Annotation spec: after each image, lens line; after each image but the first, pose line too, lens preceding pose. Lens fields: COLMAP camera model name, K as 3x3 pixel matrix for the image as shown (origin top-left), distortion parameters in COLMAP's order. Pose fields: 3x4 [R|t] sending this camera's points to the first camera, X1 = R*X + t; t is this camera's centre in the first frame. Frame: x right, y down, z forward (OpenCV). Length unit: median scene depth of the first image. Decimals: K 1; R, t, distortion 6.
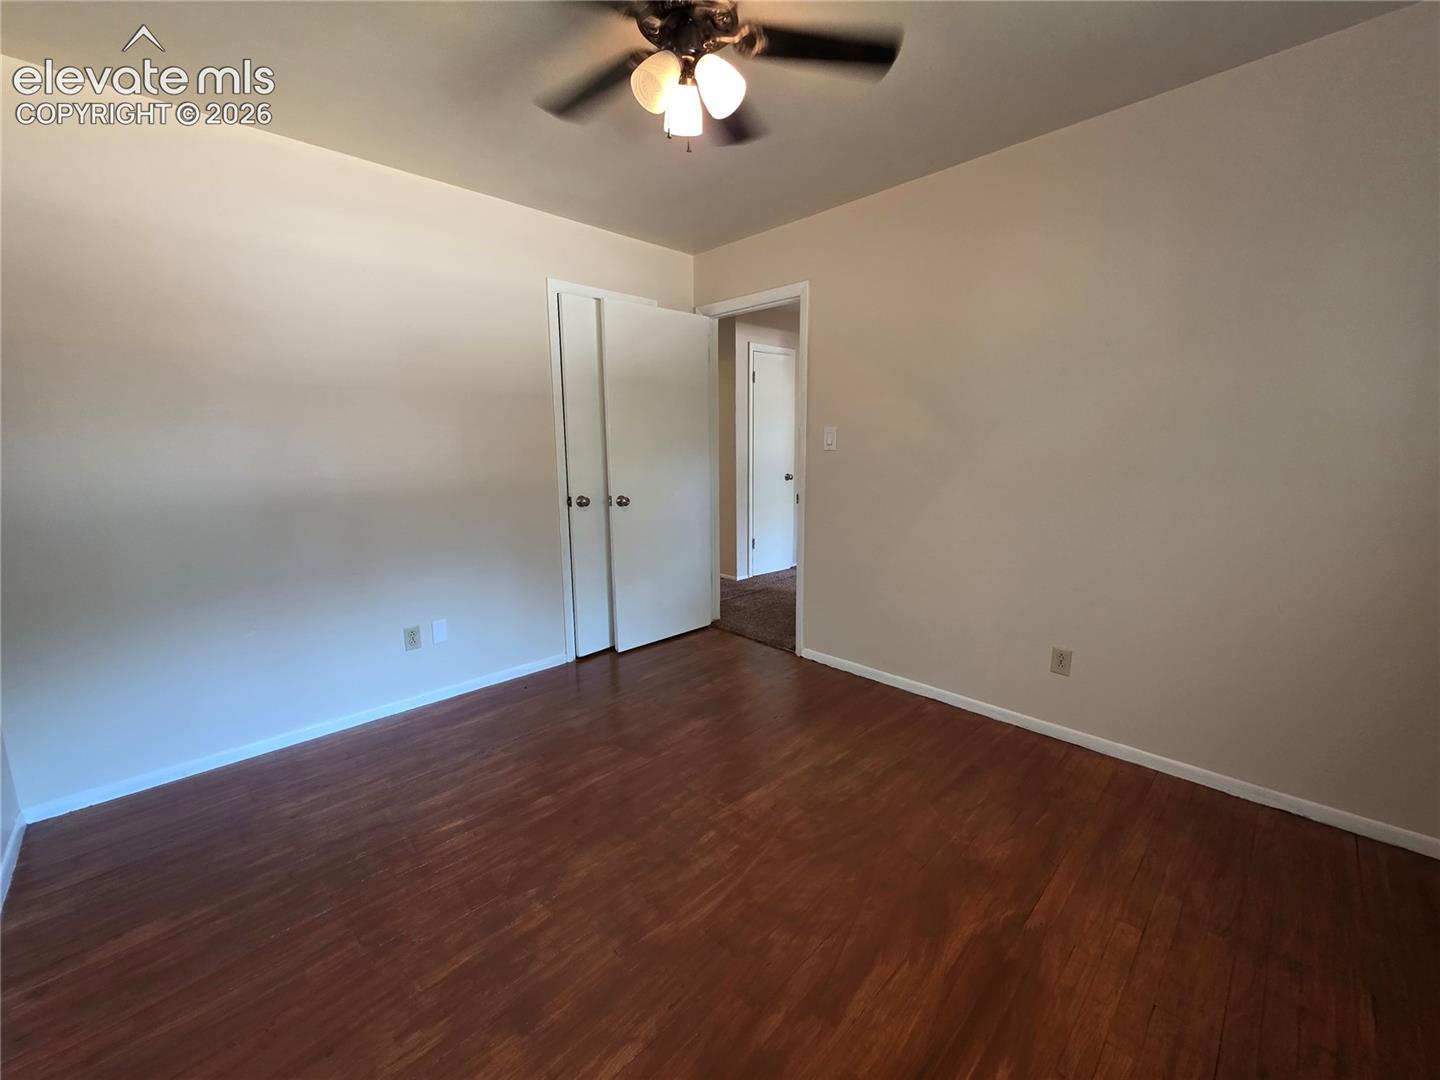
lens RADIAL K [[579.5, 0, 714.3], [0, 579.5, 539.8], [0, 0, 1]] dist [0.001227, 0.000126]
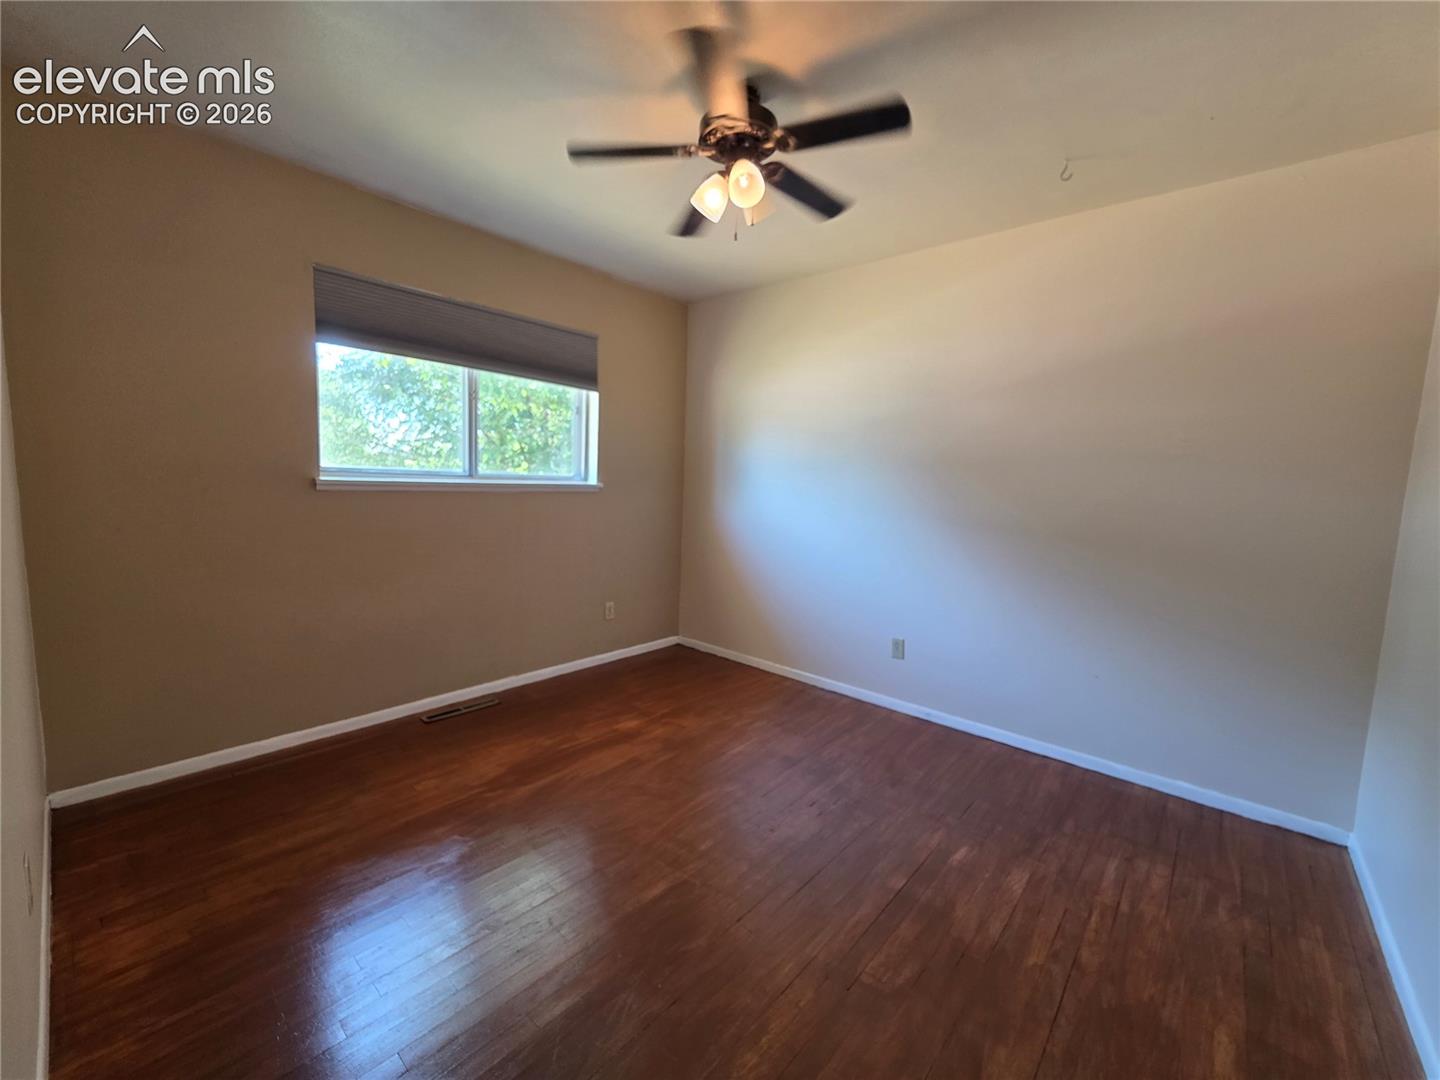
lens RADIAL K [[579.5, 0, 714.3], [0, 579.5, 539.8], [0, 0, 1]] dist [0.001227, 0.000126]
pose [[-0.996648, -0.016153, -0.080196, 0.062620], [-0.038054, 0.959332, 0.279703, -0.290661], [0.072416, 0.281818, -0.956731, 1.729987]]
